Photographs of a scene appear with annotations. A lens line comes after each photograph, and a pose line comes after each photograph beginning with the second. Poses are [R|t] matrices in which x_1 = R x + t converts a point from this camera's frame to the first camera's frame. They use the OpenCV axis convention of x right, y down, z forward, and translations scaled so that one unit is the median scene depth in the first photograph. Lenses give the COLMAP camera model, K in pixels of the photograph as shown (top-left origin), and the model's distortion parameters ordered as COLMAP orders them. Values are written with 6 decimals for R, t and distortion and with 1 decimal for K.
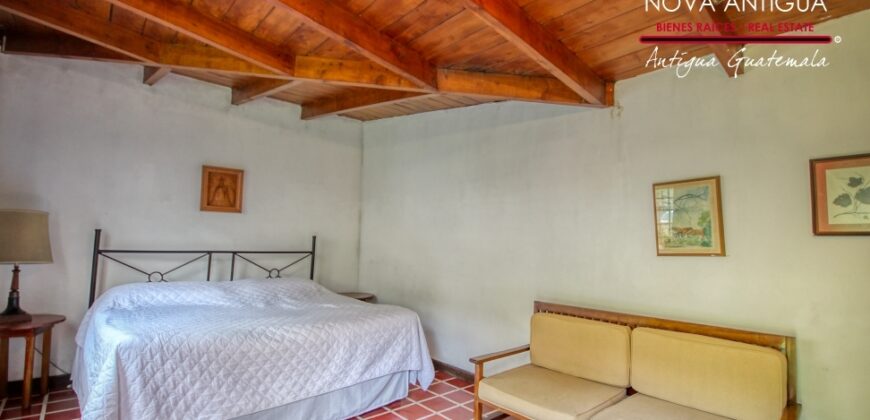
lens RADIAL K [[400.9, 0, 433.8], [0, 400.9, 217.1], [0, 0, 1]] dist [-0.003533, -0.002916]
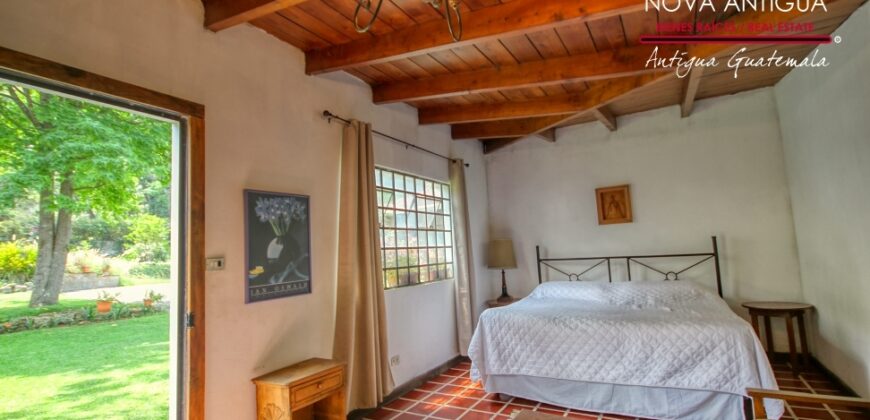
lens RADIAL K [[400.9, 0, 434.4], [0, 400.9, 208.6], [0, 0, 1]] dist [-0.003533, -0.002916]
pose [[0.292295, -0.145274, -0.945230, 0.625945], [0.120244, 0.986134, -0.114377, 0.020490], [0.948739, -0.080226, 0.305710, 0.185420]]
